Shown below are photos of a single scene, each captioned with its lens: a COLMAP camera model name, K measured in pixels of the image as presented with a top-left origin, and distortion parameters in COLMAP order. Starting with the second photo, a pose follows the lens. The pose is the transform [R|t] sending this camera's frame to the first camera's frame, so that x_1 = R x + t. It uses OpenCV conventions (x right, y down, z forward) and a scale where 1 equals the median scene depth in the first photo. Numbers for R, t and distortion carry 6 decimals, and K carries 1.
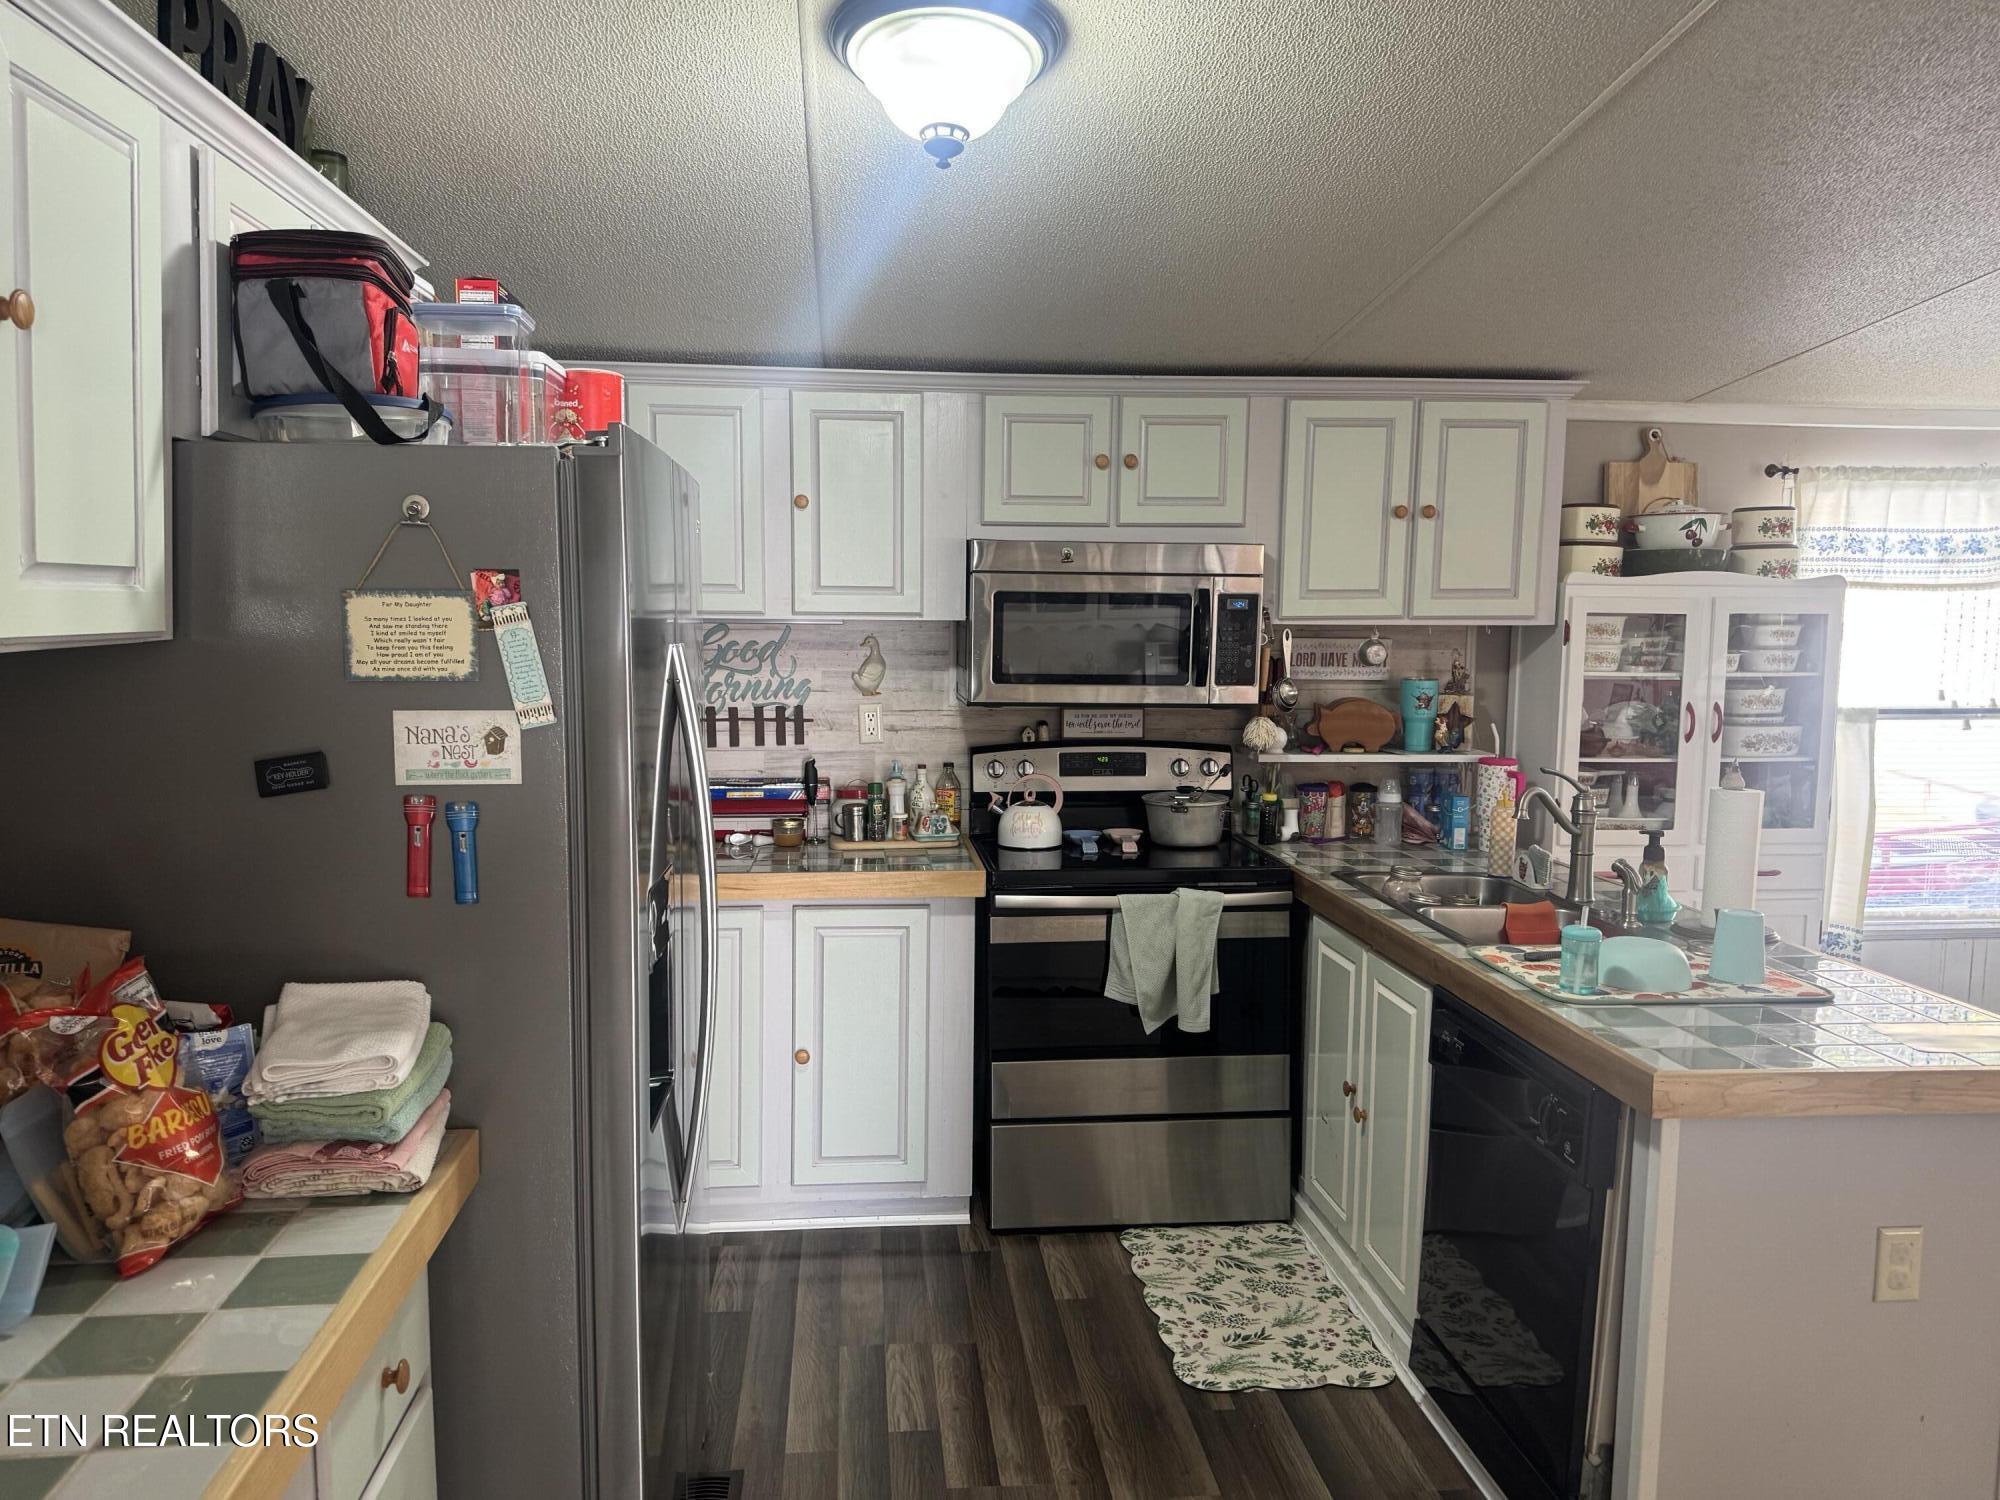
lens RADIAL K [[1451.2, 0, 974.8], [0, 1451.2, 761.5], [0, 0, 1]] dist [0.067507, -0.083282]
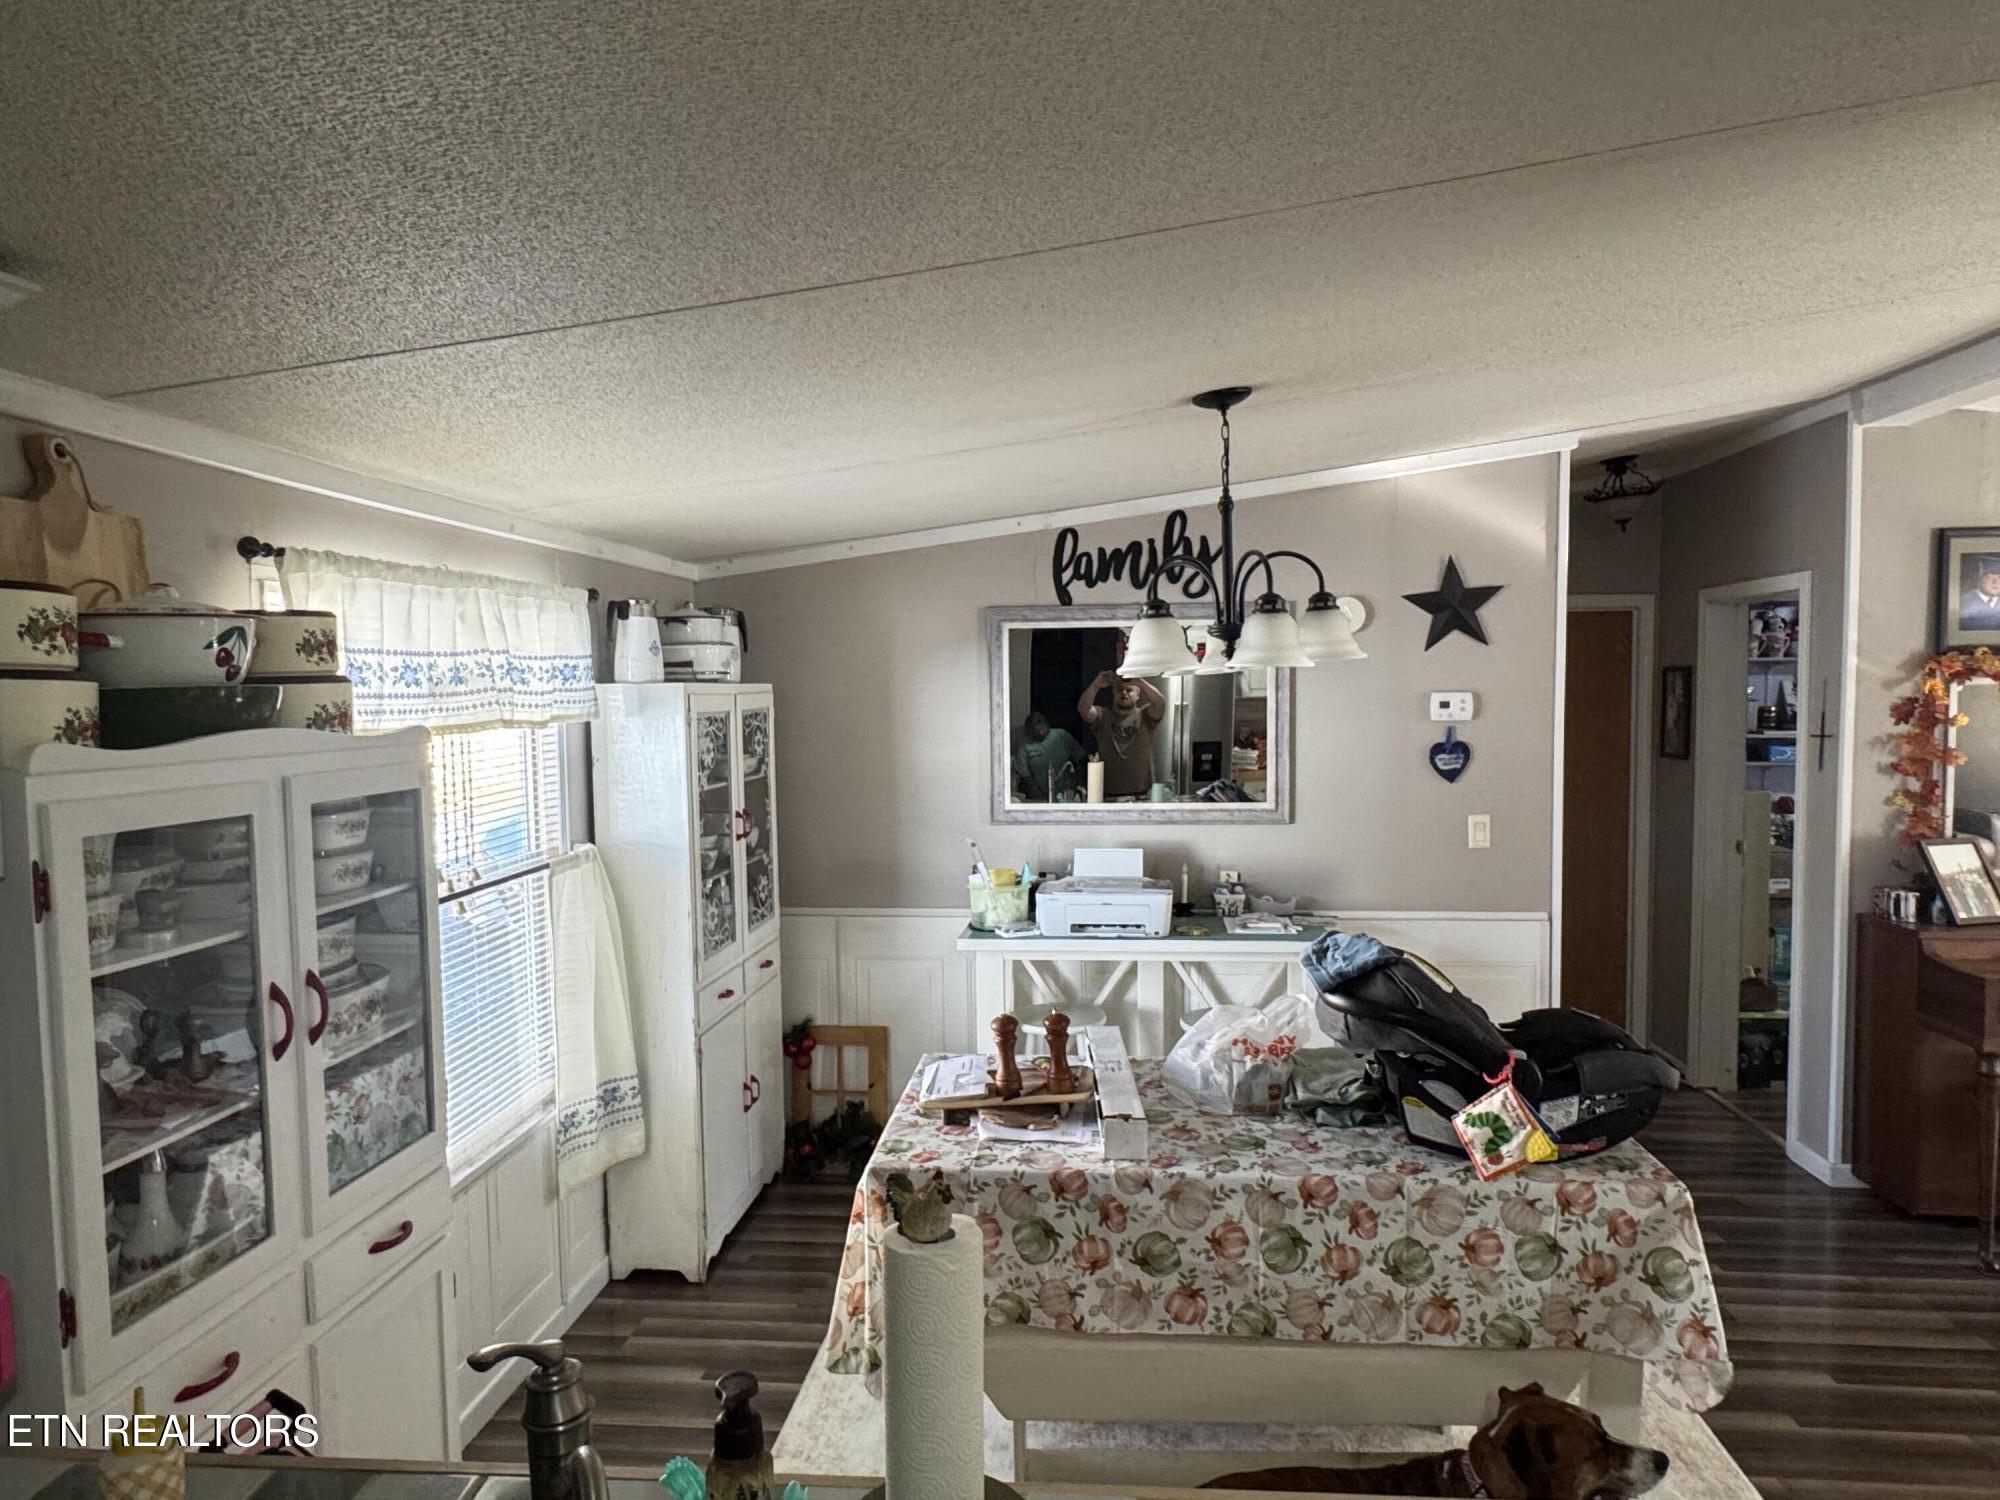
lens RADIAL K [[1235.5, 0, 1044.3], [0, 1235.5, 753.4], [0, 0, 1]] dist [-0.001927, -0.001704]
pose [[0.168272, -0.062045, 0.983786, 0.112732], [0.118071, 0.992101, 0.042374, -0.105606], [-0.978644, 0.109026, 0.174268, 0.647957]]
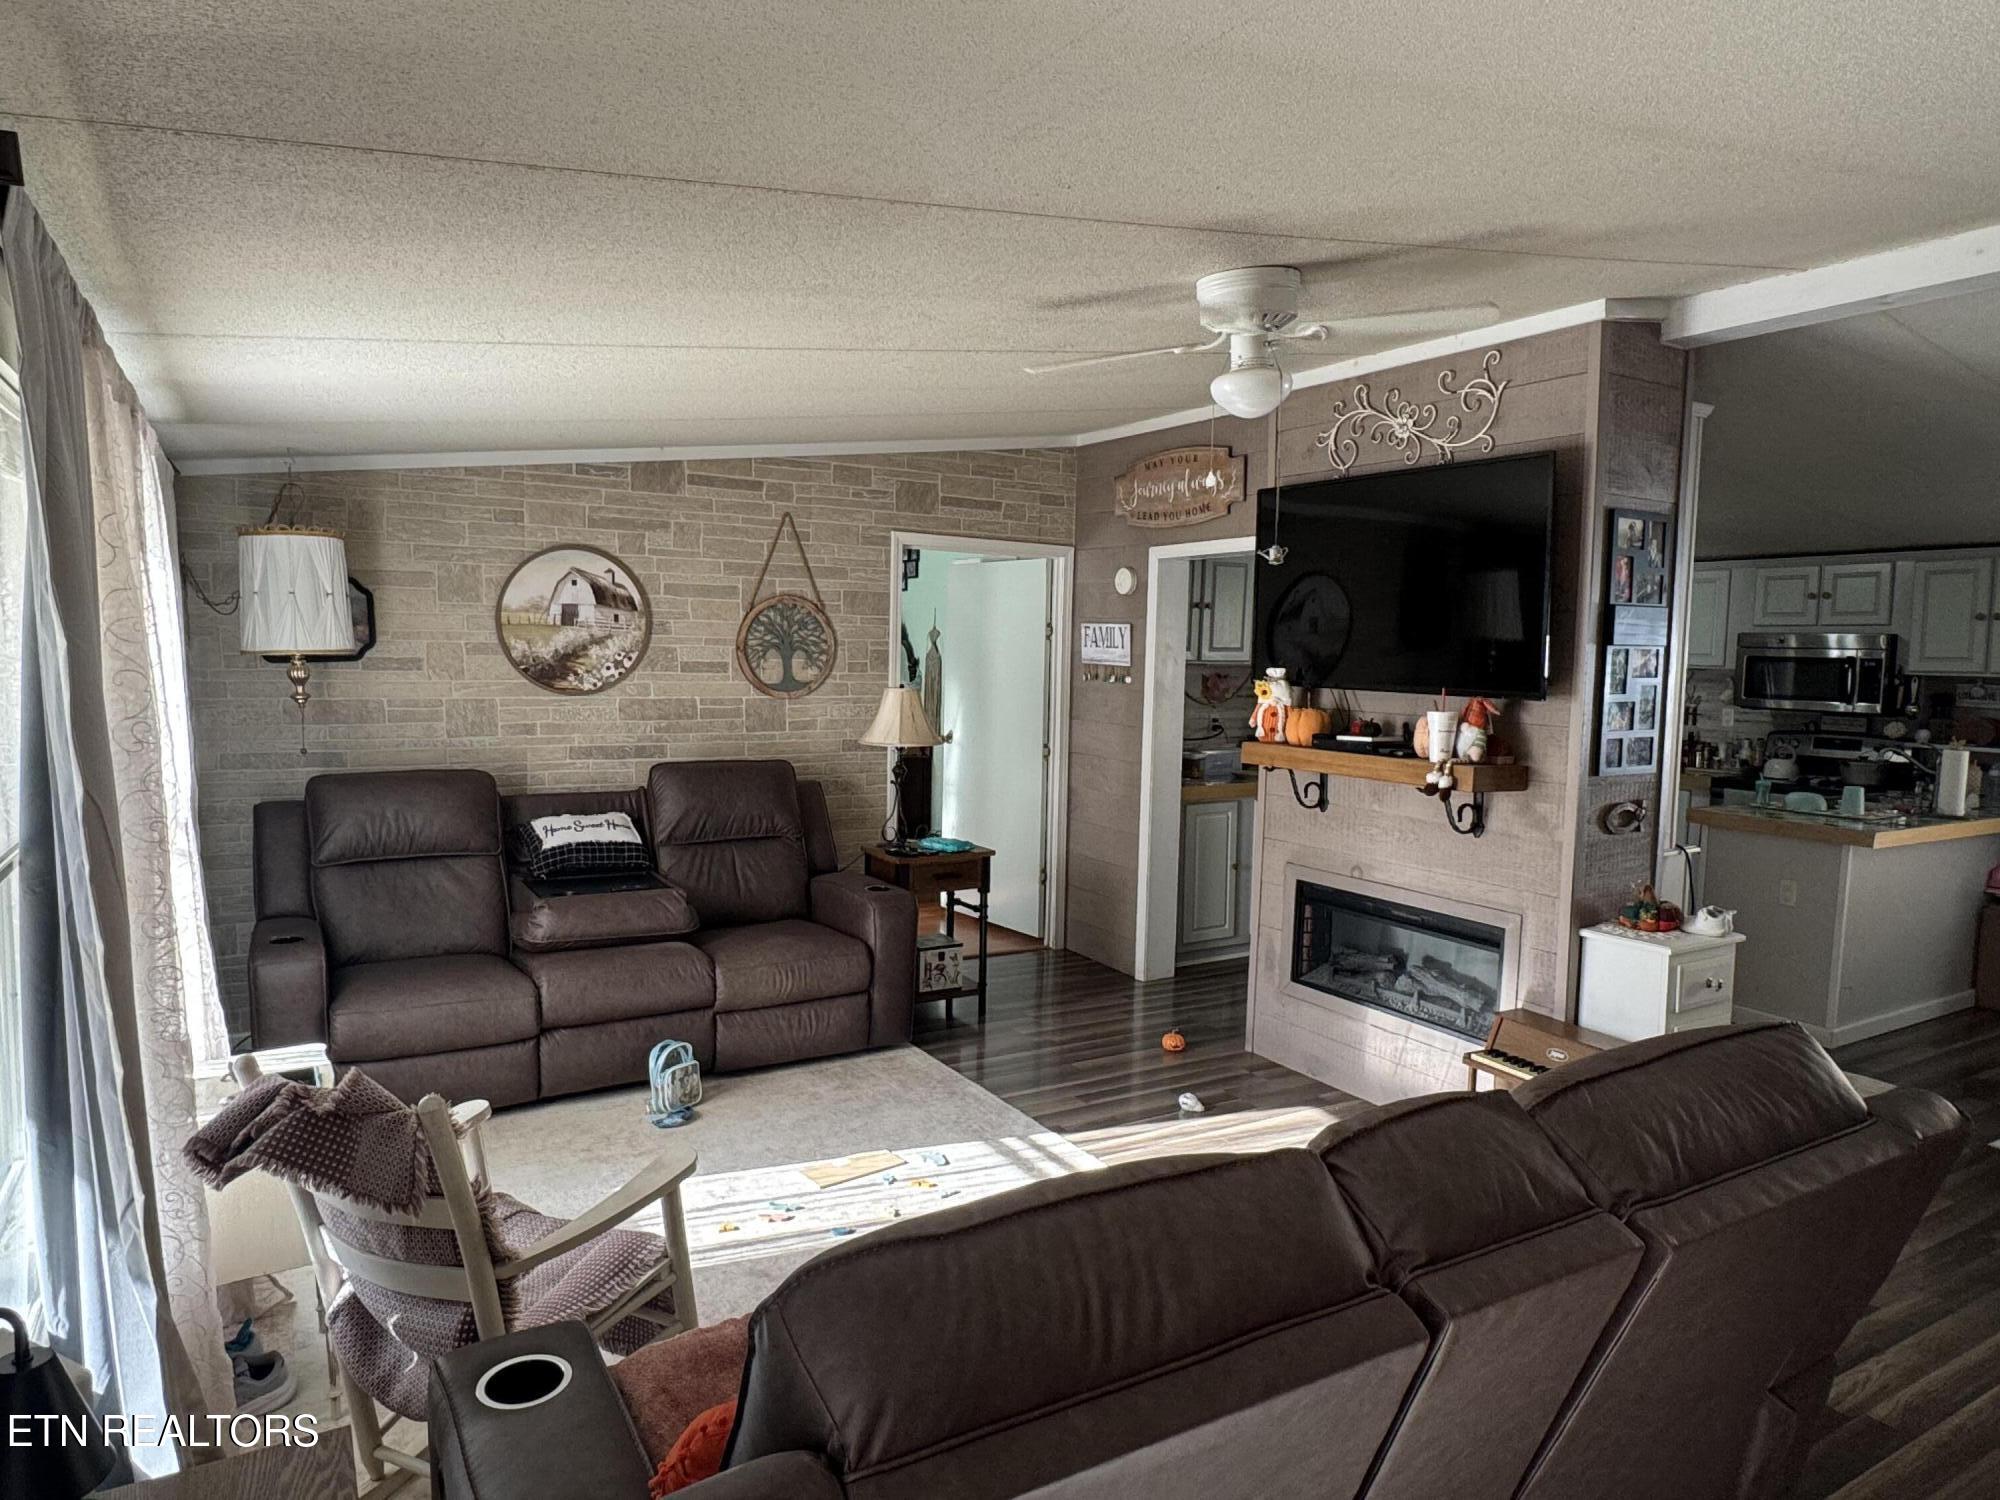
lens RADIAL K [[1234.1, 0, 1001.5], [0, 1234.1, 753.4], [0, 0, 1]] dist [0.000712, -0.001448]
pose [[0.435501, 0.078558, -0.896754, 1.135472], [-0.110343, 0.993331, 0.033432, 0.086695], [0.893400, 0.084391, 0.441265, -0.782737]]
